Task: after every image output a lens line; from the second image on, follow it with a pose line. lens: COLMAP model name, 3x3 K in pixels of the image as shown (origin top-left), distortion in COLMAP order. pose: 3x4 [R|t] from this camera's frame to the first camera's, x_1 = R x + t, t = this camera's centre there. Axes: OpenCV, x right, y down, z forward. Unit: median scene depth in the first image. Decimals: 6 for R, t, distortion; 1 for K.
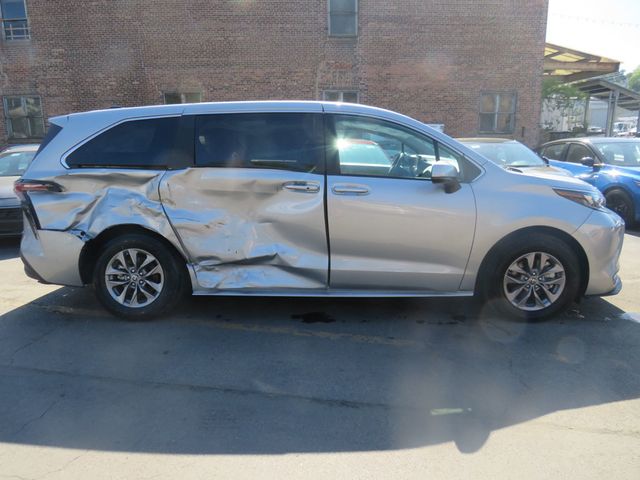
lens RADIAL K [[453.3, 0, 318.0], [0, 453.3, 240.7], [0, 0, 1]] dist [-0.031176, 0.001759]
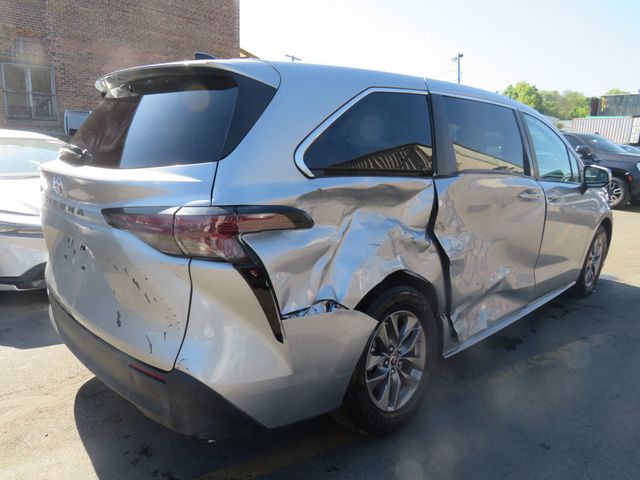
lens RADIAL K [[453.3, 0, 319.3], [0, 453.3, 242.0], [0, 0, 1]] dist [-0.031176, 0.001759]
pose [[0.704962, -0.117489, 0.699446, -0.880887], [0.109511, 0.992389, 0.056321, -0.117066], [-0.700740, 0.036892, 0.712463, 0.643736]]
